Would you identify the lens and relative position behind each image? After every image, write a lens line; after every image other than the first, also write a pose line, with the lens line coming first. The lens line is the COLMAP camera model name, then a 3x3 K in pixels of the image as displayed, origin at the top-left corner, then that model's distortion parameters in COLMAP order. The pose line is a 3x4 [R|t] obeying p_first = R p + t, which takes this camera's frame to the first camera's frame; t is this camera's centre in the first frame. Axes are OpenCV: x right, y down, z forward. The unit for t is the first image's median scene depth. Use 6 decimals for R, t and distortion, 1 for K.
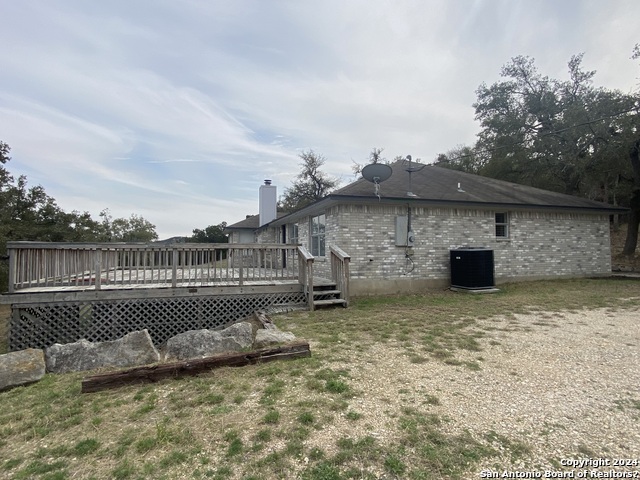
lens RADIAL K [[334.9, 0, 319.5], [0, 334.9, 240.6], [0, 0, 1]] dist [0.001240, 0.000077]
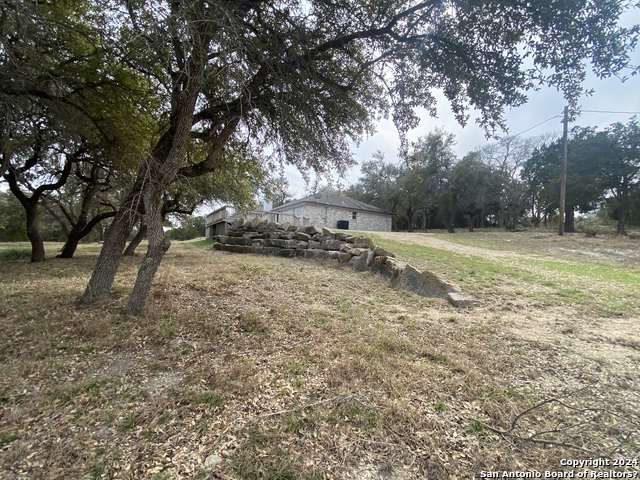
lens RADIAL K [[285.5, 0, 320.8], [0, 285.5, 239.9], [0, 0, 1]] dist [0.002775, -0.000322]
pose [[0.976408, 0.064154, 0.206184, -0.345414], [-0.062361, 0.997938, -0.015189, 0.255732], [-0.206733, 0.001973, 0.978395, -1.667779]]
